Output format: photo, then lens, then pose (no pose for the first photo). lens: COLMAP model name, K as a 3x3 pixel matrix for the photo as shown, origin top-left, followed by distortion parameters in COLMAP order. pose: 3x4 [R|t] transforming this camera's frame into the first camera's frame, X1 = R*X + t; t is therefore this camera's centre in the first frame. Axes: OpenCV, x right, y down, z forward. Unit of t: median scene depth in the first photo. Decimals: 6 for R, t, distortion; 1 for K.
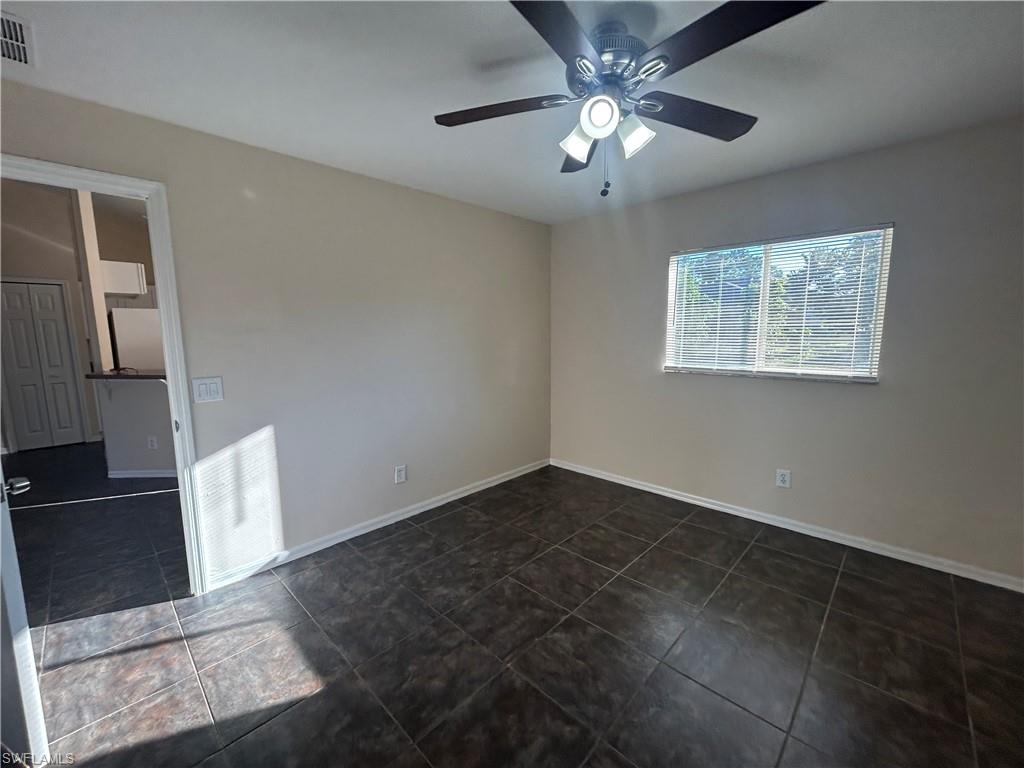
lens RADIAL K [[415.7, 0, 509.2], [0, 415.7, 383.6], [0, 0, 1]] dist [-0.004436, 0.000084]
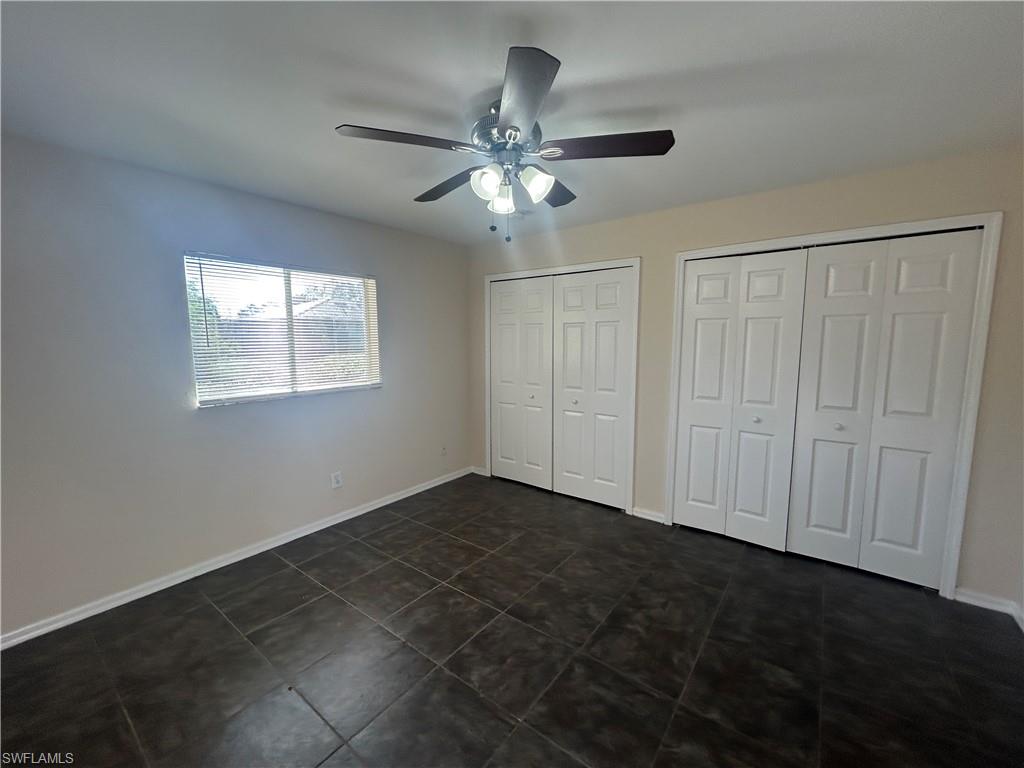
lens RADIAL K [[415.7, 0, 508.2], [0, 415.7, 384.6], [0, 0, 1]] dist [-0.004436, 0.000084]
pose [[-0.120253, -0.095343, 0.988154, -0.749104], [0.133262, 0.984818, 0.111239, -0.141194], [-0.983758, 0.145061, -0.105722, 0.915309]]
